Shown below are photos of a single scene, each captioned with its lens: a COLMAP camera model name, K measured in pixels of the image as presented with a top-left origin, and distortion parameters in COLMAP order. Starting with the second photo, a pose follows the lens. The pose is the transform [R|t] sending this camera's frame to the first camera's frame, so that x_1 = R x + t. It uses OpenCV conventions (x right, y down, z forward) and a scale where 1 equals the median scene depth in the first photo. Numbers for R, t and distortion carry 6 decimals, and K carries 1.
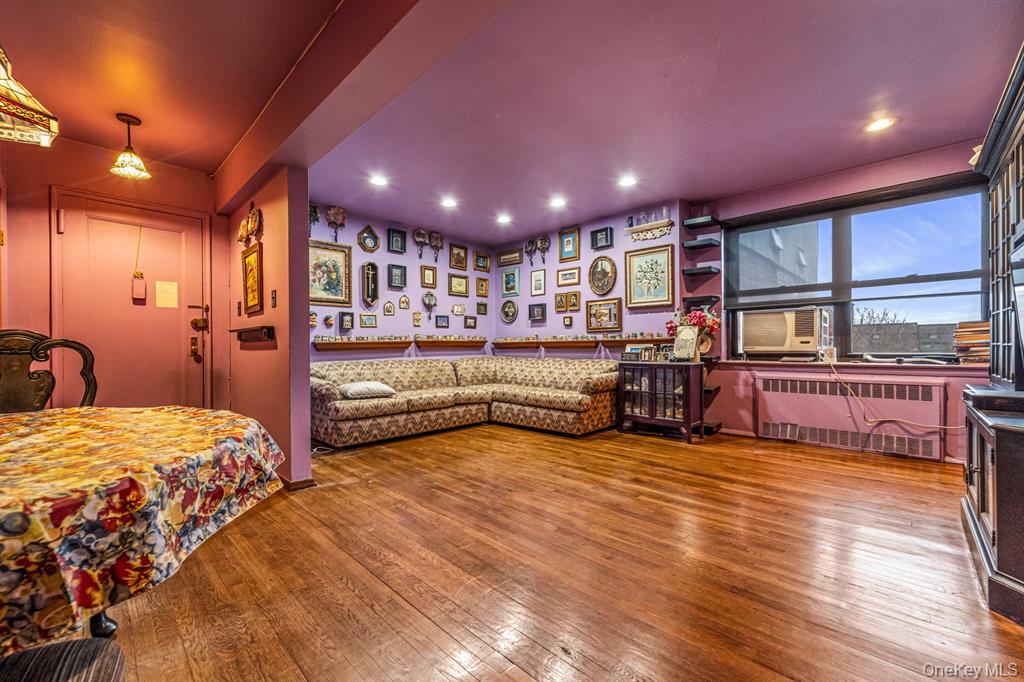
lens RADIAL K [[421.8, 0, 505.1], [0, 421.8, 343.0], [0, 0, 1]] dist [-0.003591, -0.000745]
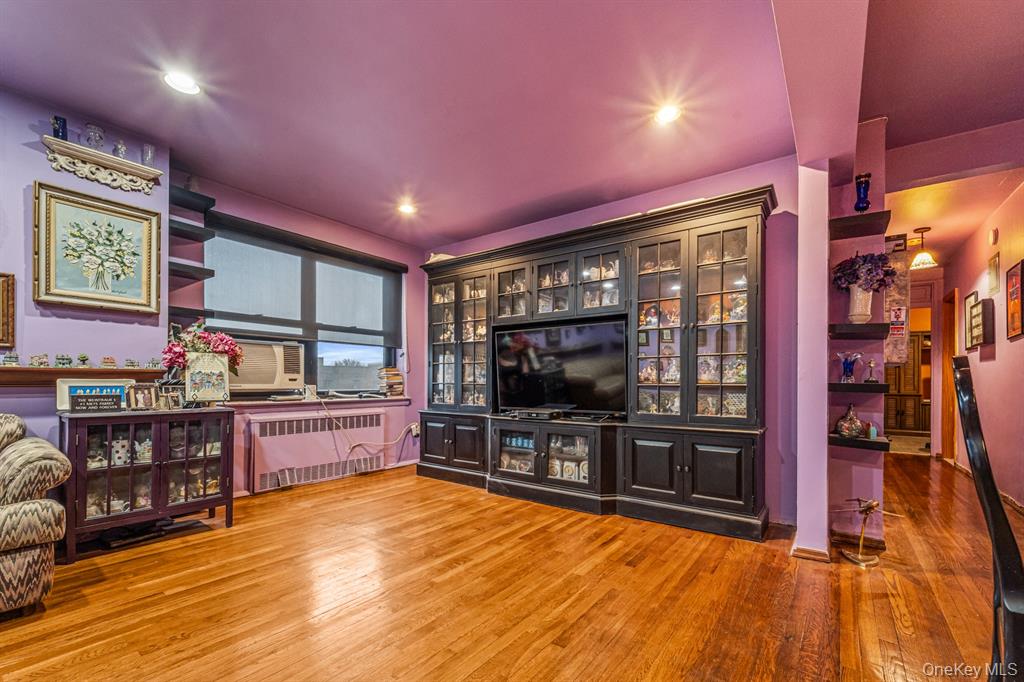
lens RADIAL K [[421.8, 0, 527.0], [0, 421.8, 384.2], [0, 0, 1]] dist [-0.003591, -0.000745]
pose [[-0.140033, 0.002206, 0.990144, -0.256809], [-0.011556, 0.999926, -0.003863, 0.005197], [-0.990079, -0.011983, -0.139998, 0.524108]]
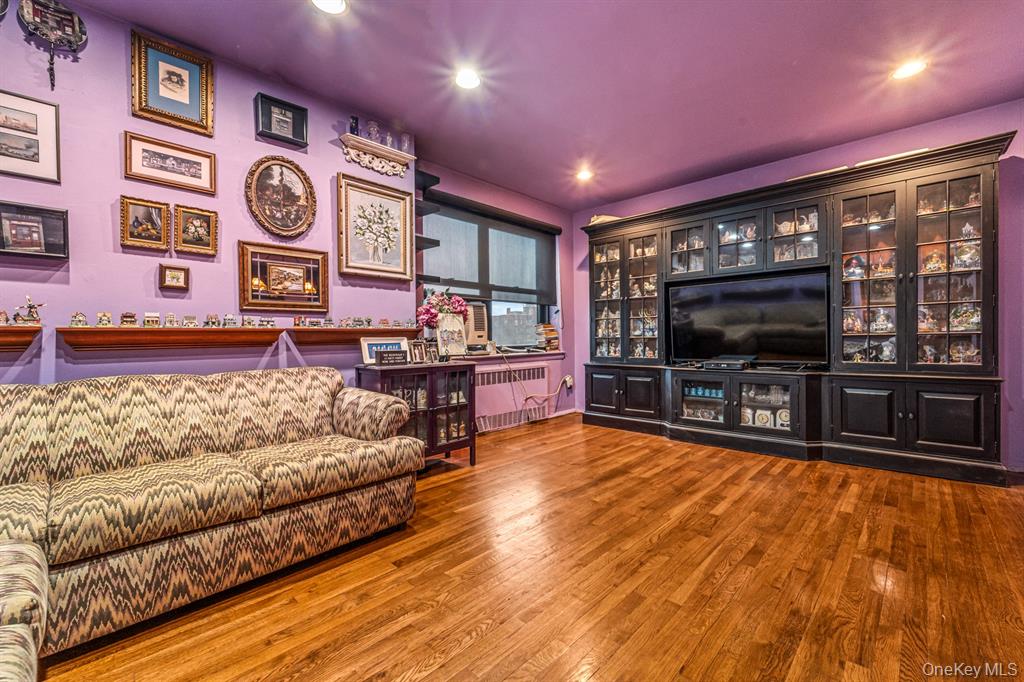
lens RADIAL K [[421.8, 0, 511.3], [0, 421.8, 343.9], [0, 0, 1]] dist [-0.003591, -0.000745]
pose [[-0.026250, -0.004906, 0.999643, -0.286909], [0.005026, 0.999975, 0.005040, 0.010102], [-0.999643, 0.005157, -0.026225, 0.798936]]
